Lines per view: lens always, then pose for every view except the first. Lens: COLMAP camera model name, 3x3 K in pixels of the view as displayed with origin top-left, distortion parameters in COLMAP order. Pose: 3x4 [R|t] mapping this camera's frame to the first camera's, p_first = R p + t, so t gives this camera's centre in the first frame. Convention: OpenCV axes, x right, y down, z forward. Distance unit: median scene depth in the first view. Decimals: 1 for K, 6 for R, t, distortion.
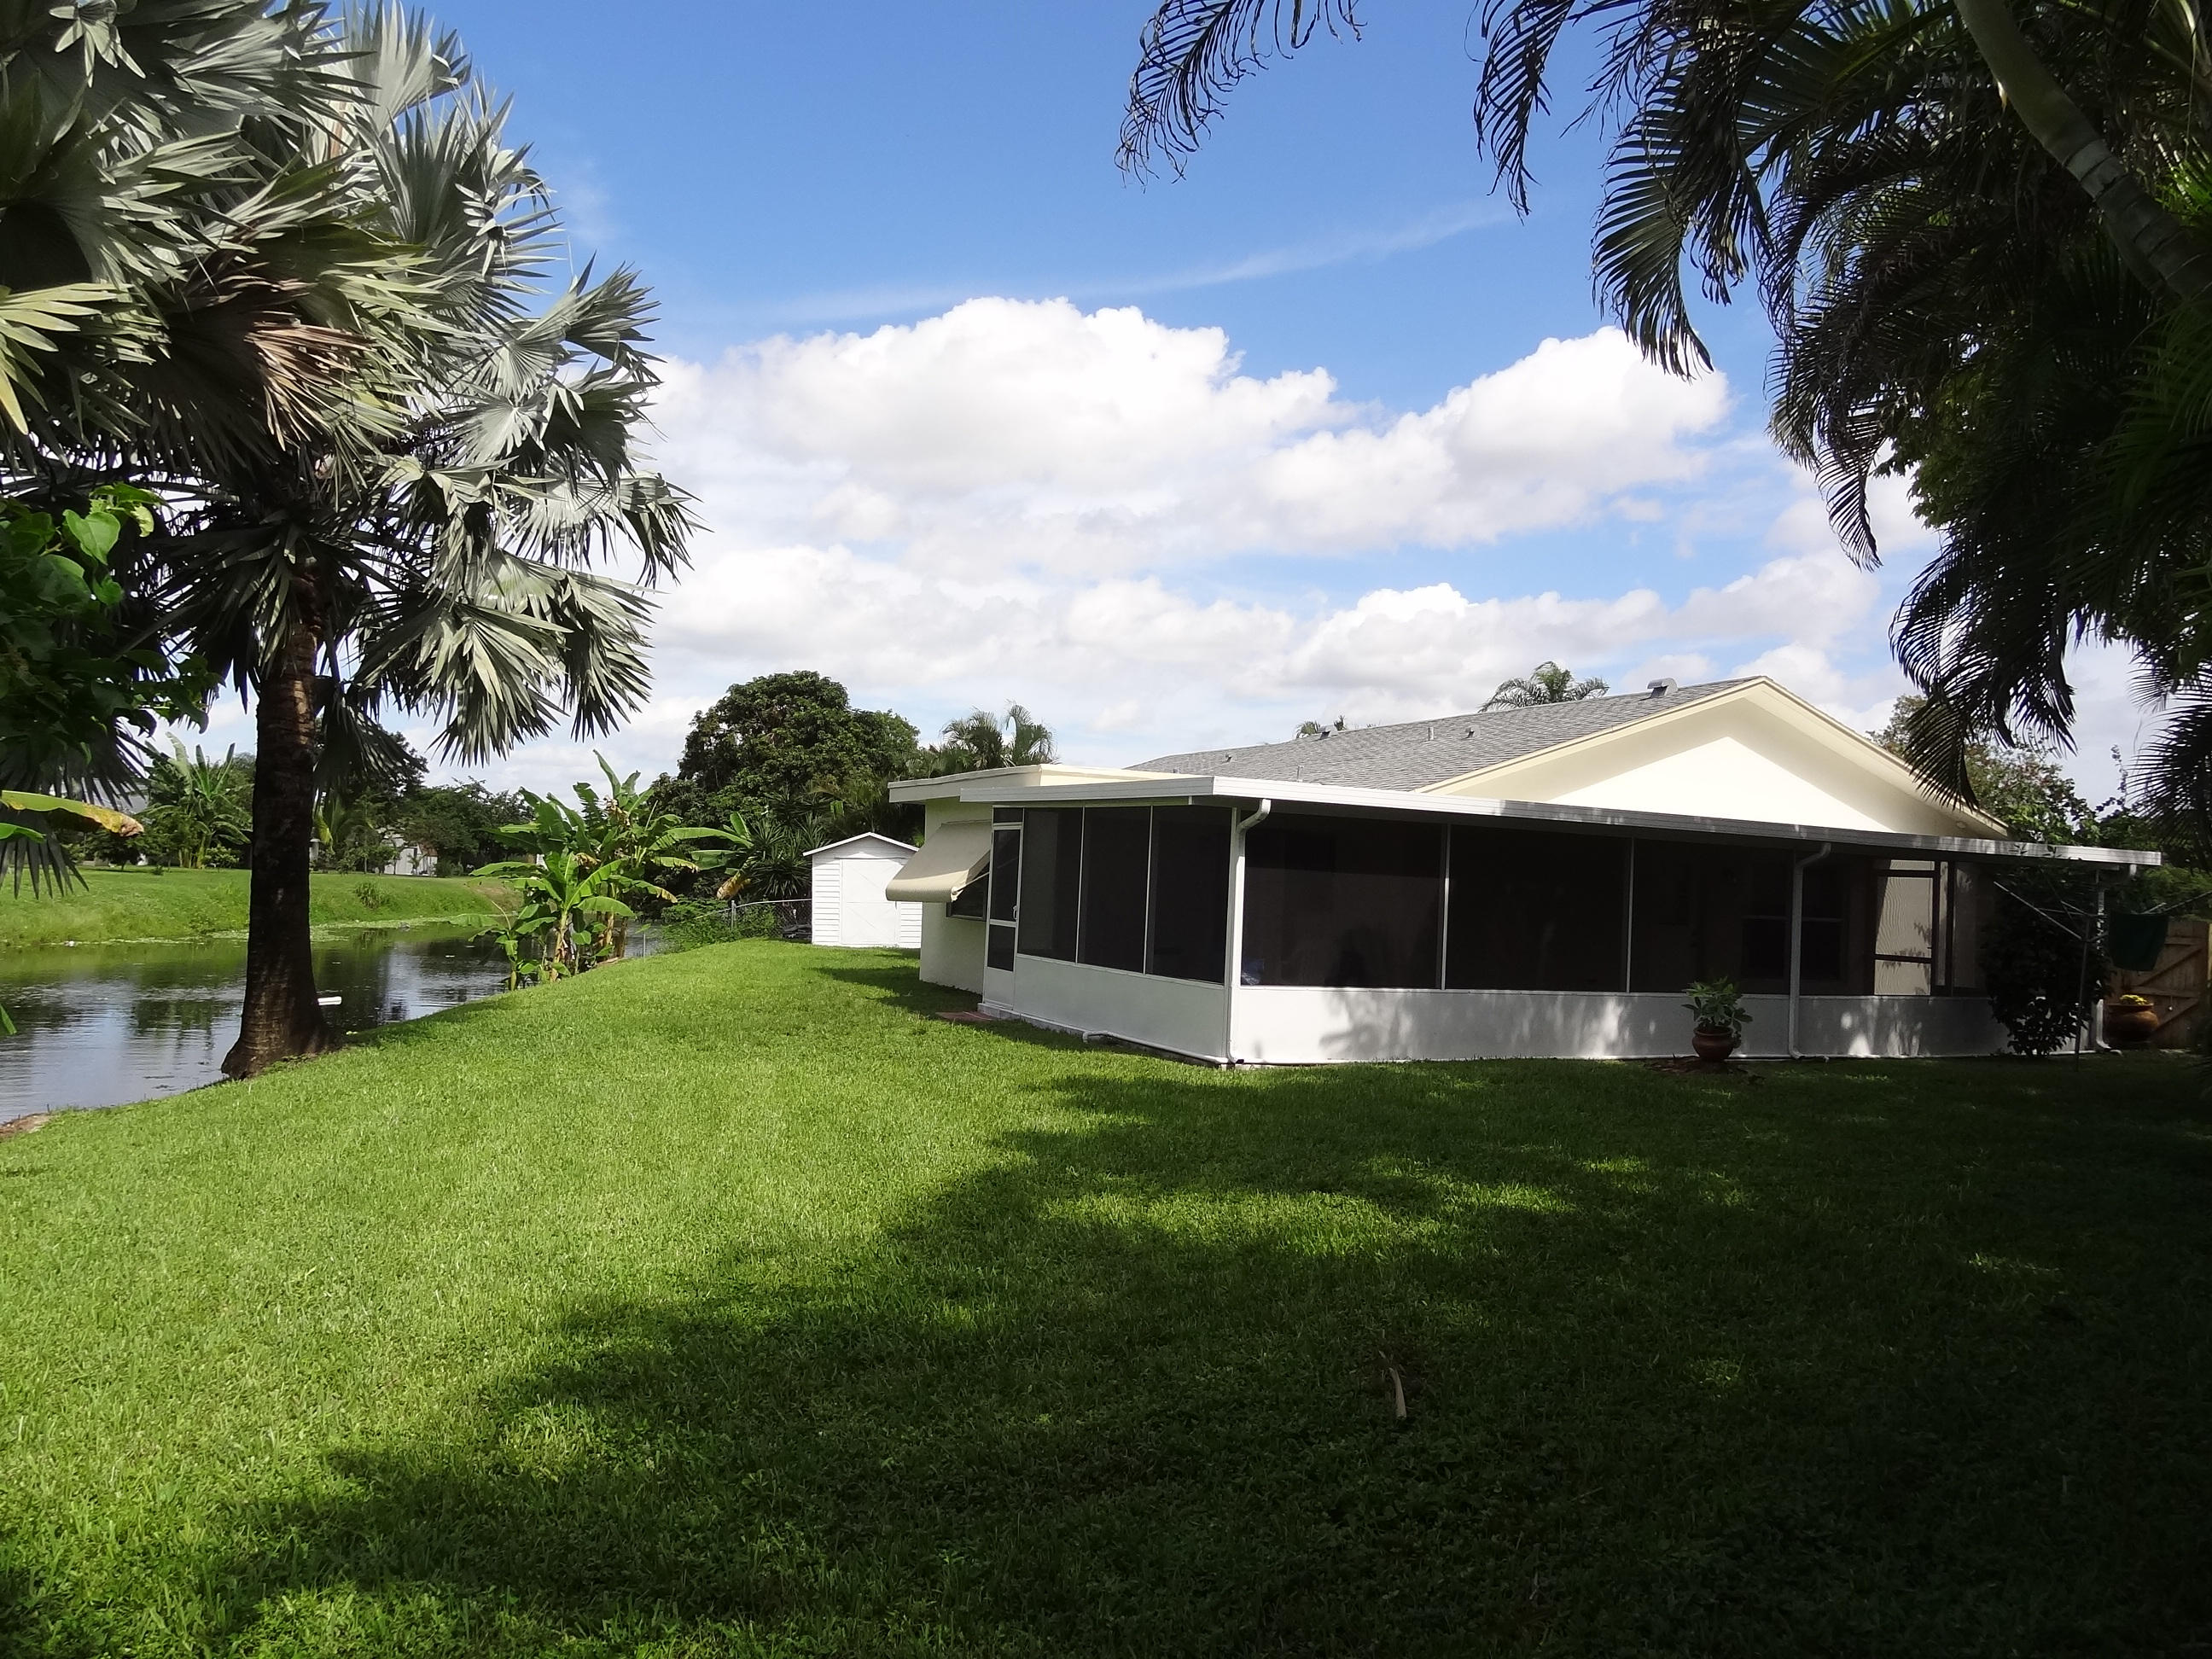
lens RADIAL K [[1523.5, 0, 1107.9], [0, 1523.5, 836.1], [0, 0, 1]] dist [0.003767, 0.001209]
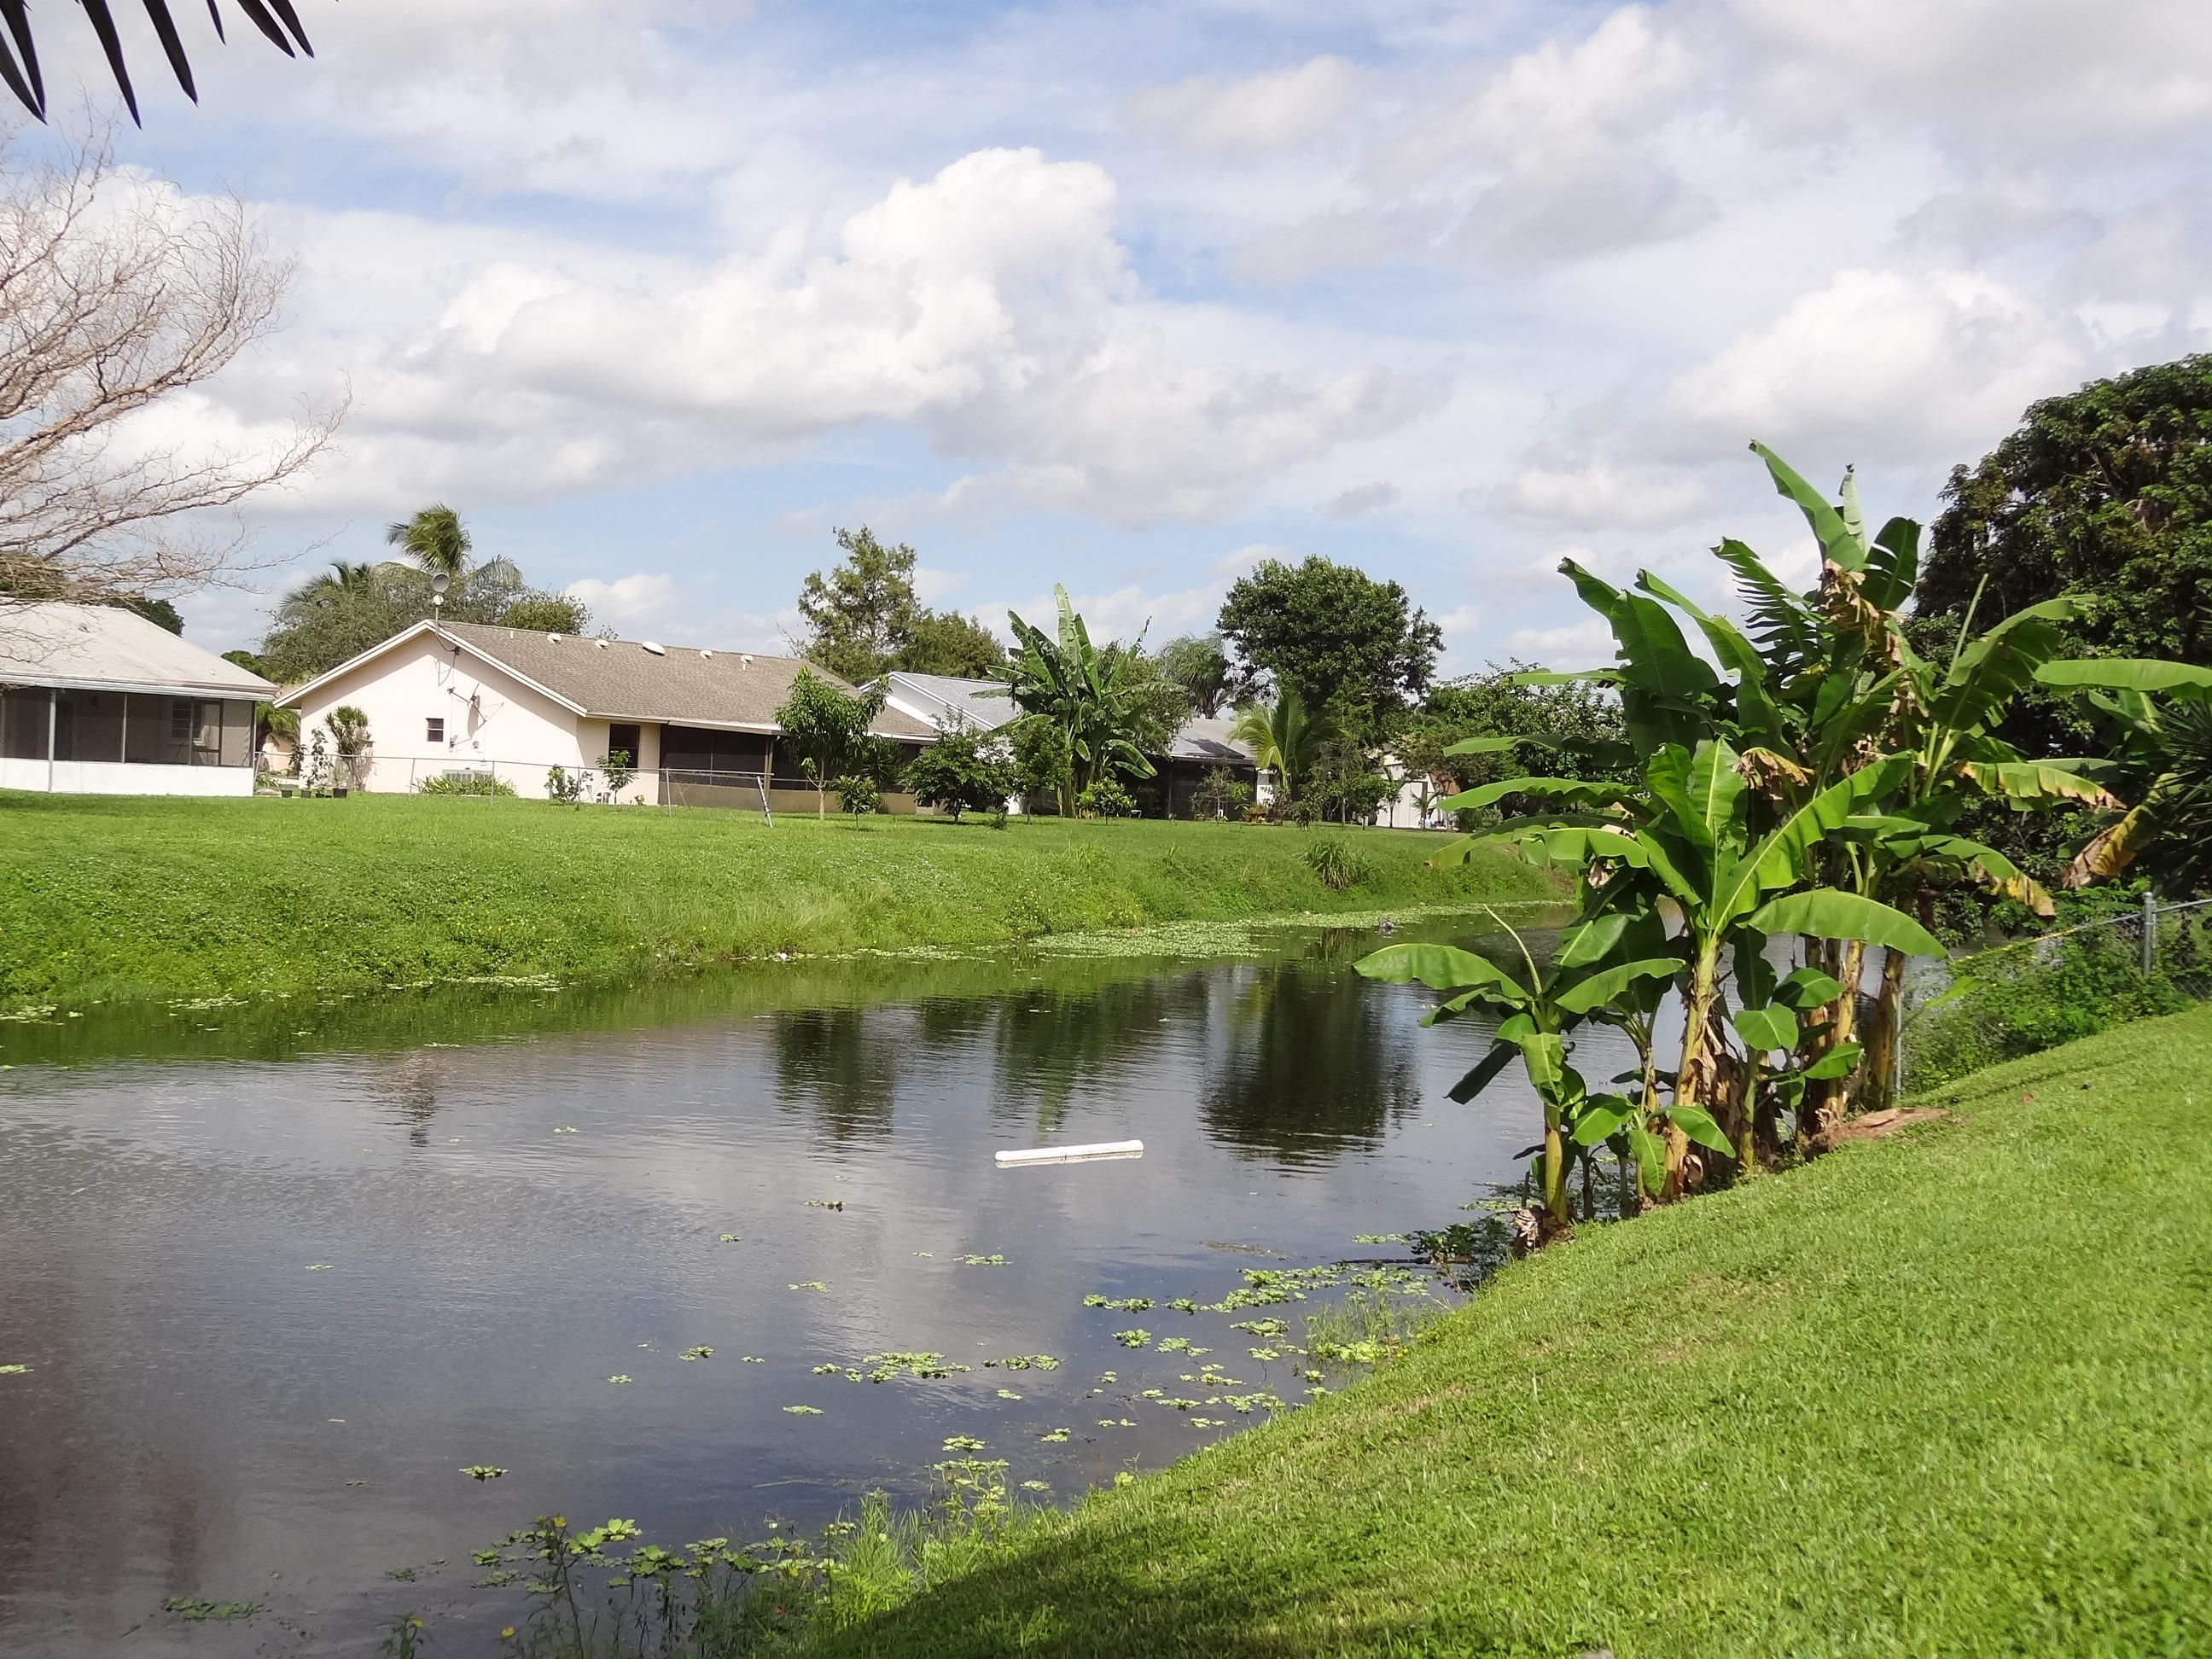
lens RADIAL K [[2479.0, 0, 1106.0], [0, 2479.0, 829.5], [0, 0, 1]] dist [0.001247, 0.045823]
pose [[0.844174, -0.003344, -0.536058, -0.099317], [0.017105, 0.999639, 0.020700, 0.008006], [0.535796, -0.026643, 0.843927, 0.267490]]
